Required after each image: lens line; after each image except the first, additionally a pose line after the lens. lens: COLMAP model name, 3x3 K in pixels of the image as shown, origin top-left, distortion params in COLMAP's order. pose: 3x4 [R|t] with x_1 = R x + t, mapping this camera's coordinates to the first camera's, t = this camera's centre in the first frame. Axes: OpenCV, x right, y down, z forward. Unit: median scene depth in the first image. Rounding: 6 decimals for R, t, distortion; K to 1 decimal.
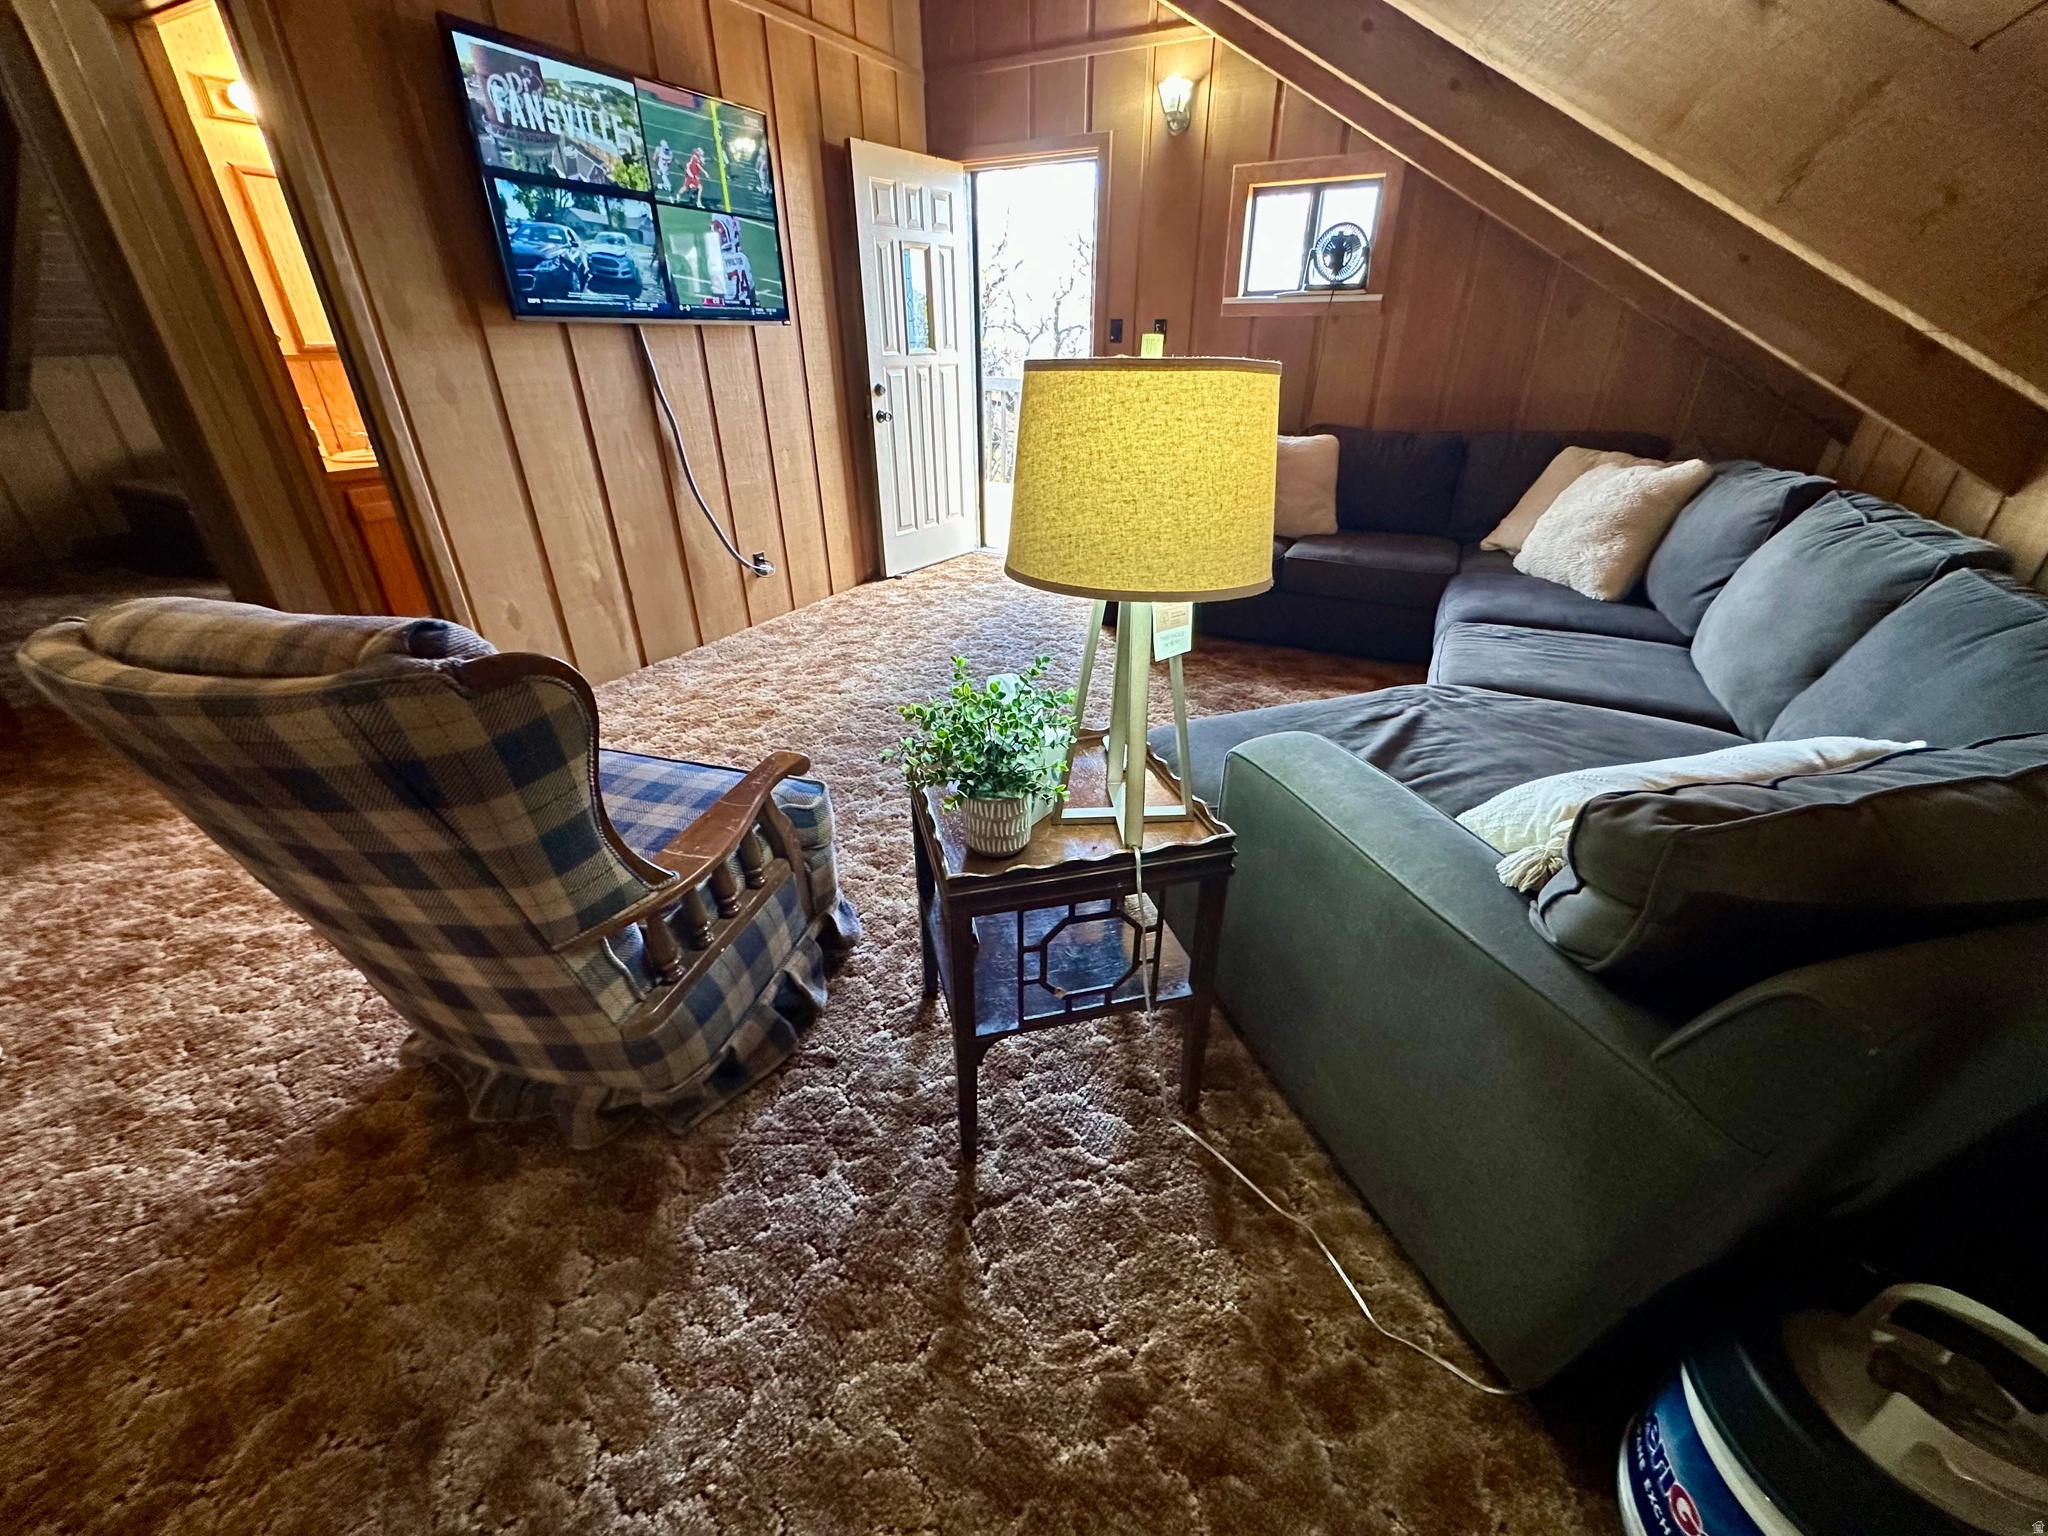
lens RADIAL K [[811.1, 0, 1024.0], [0, 811.1, 768.0], [0, 0, 1]] dist [-0.002564, 0.000265]
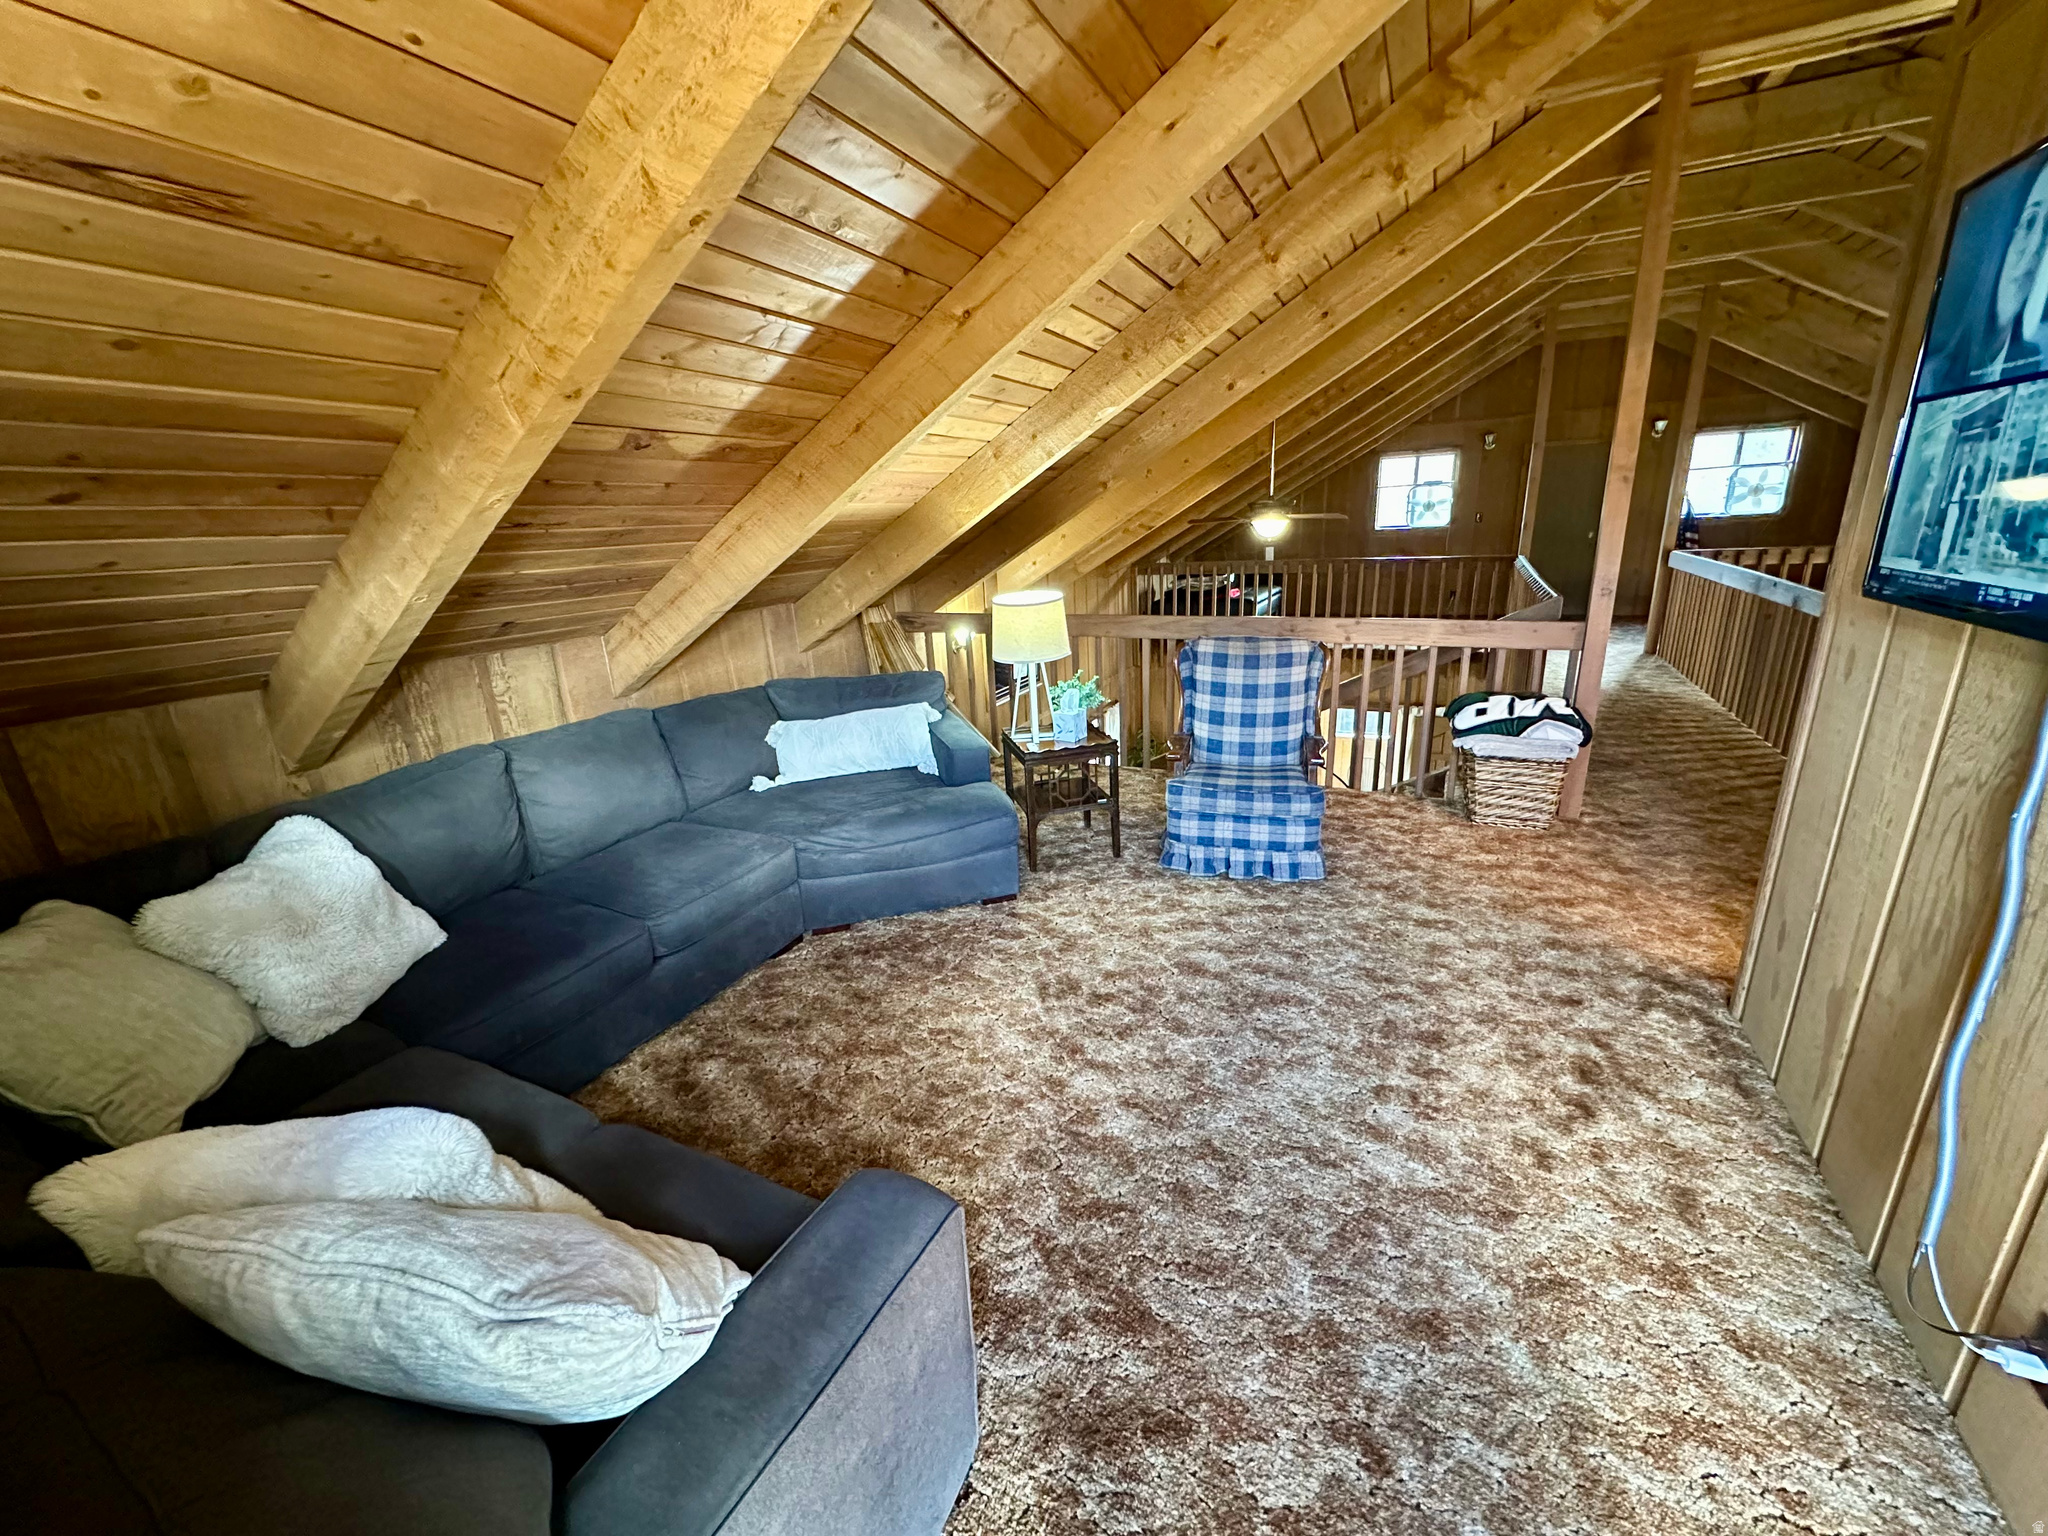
lens RADIAL K [[811.1, 0, 1024.0], [0, 811.1, 768.0], [0, 0, 1]] dist [-0.002564, 0.000265]
pose [[-0.998603, 0.052768, -0.002840, 0.156578], [0.035428, 0.708407, 0.704915, -1.889387], [0.039209, 0.703829, -0.709286, 3.103591]]
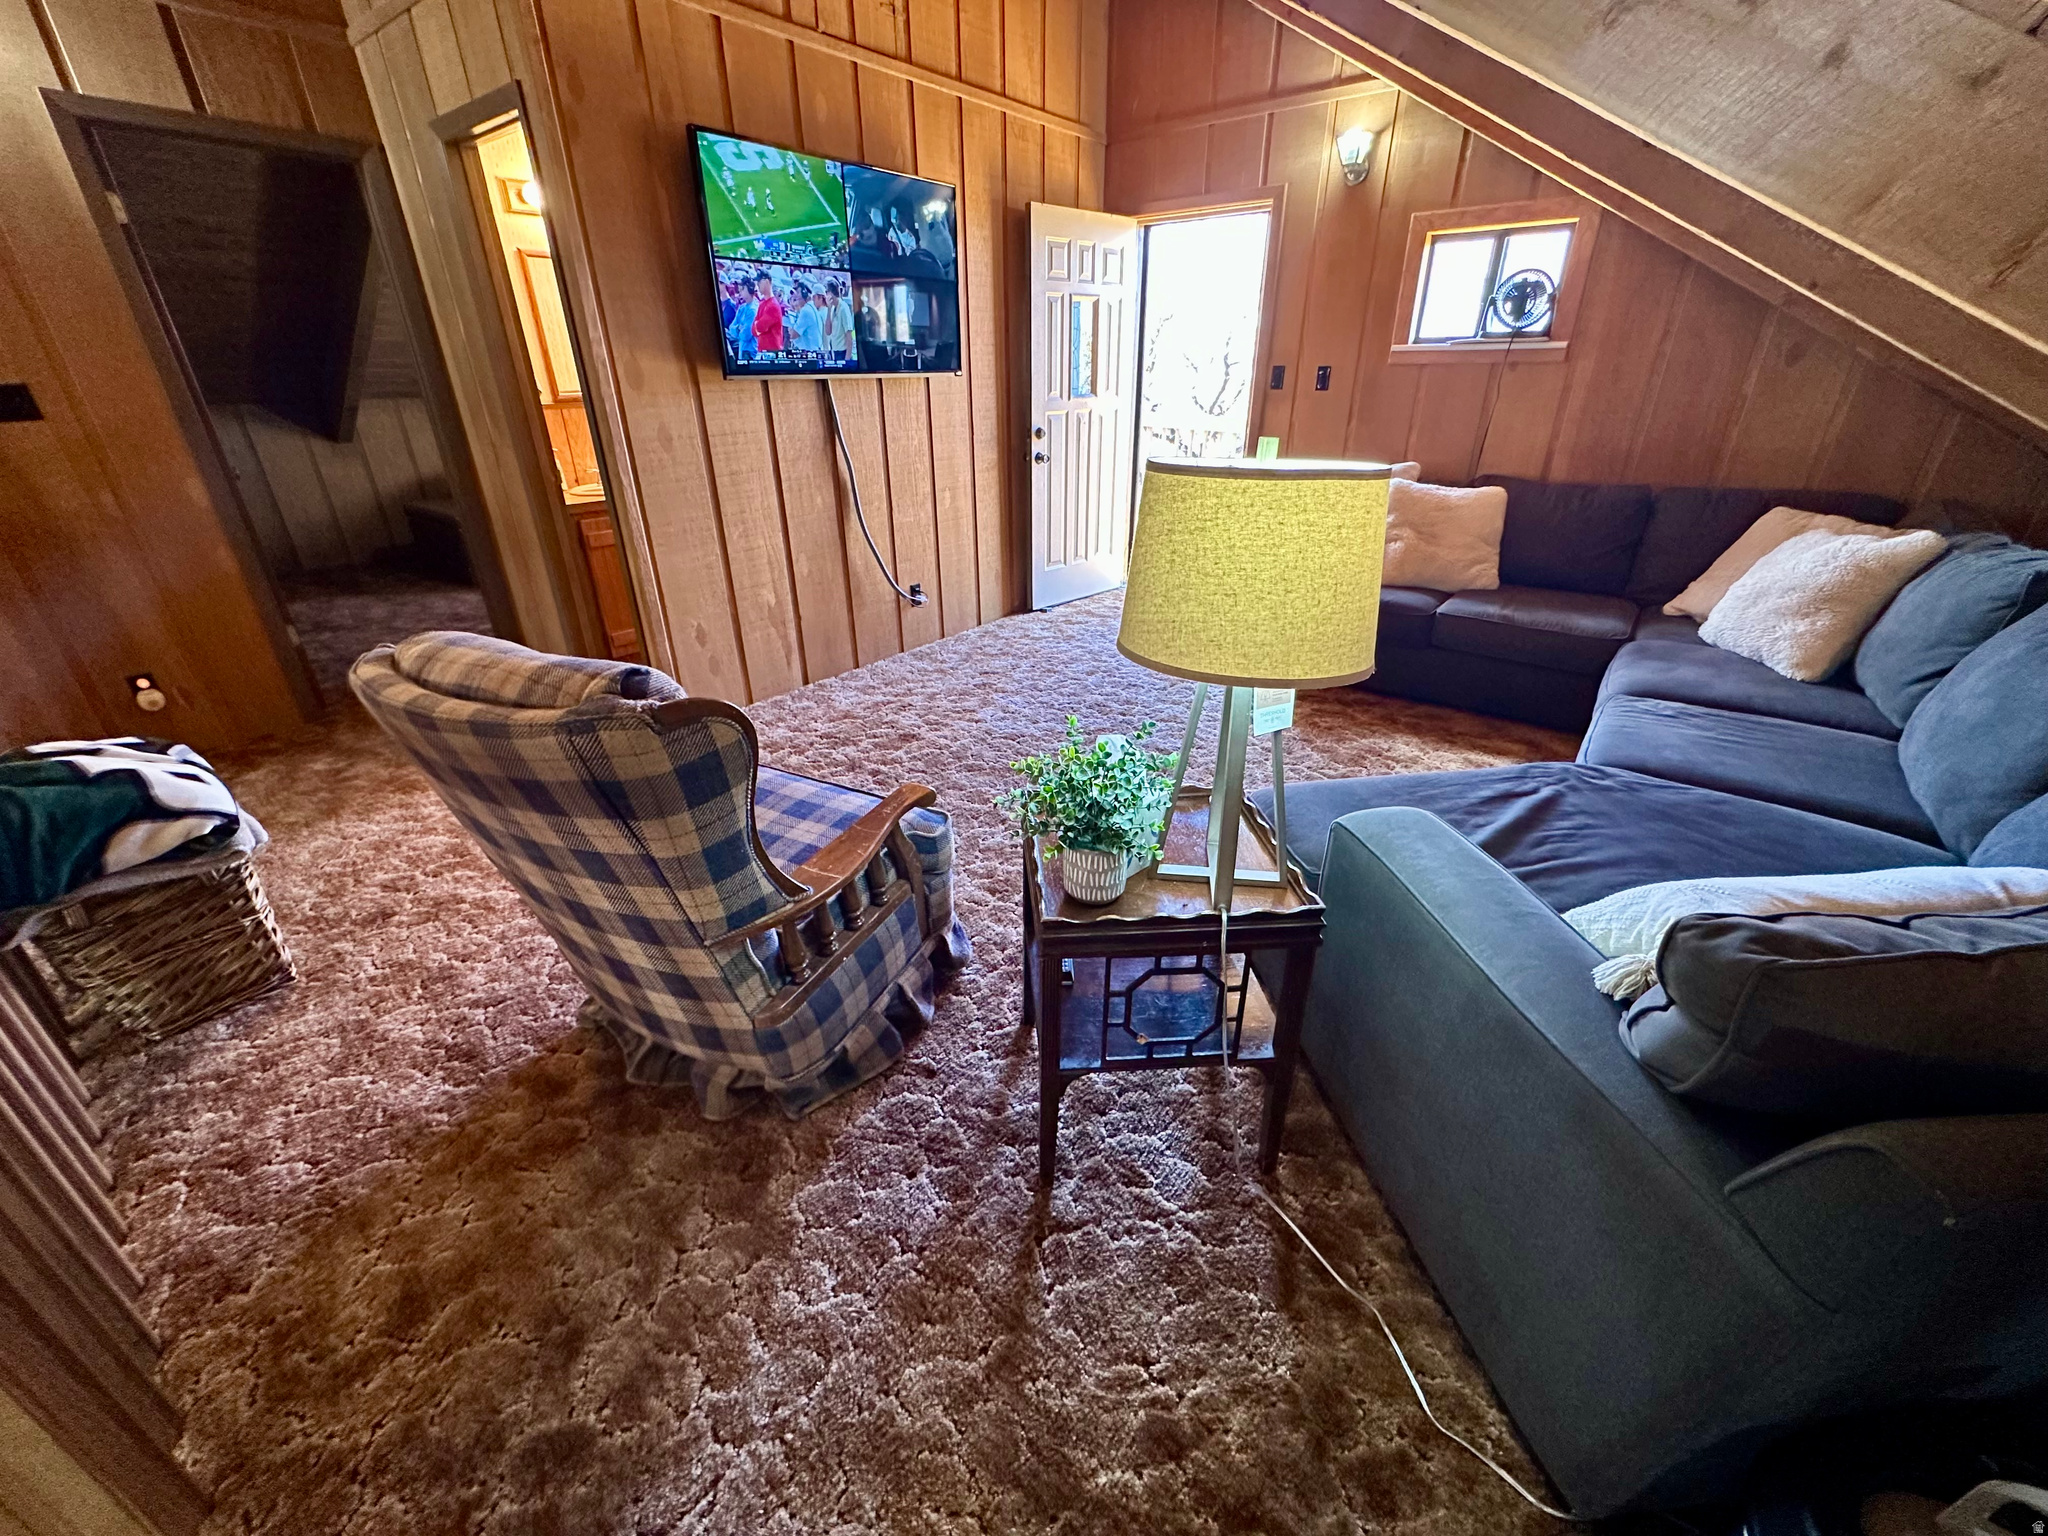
lens RADIAL K [[811.1, 0, 1024.0], [0, 811.1, 768.0], [0, 0, 1]] dist [-0.002564, 0.000265]
pose [[0.982556, 0.077850, -0.168889, 0.041302], [-0.082698, 0.996335, -0.021855, -0.035318], [0.166569, 0.035440, 0.985393, -0.072106]]
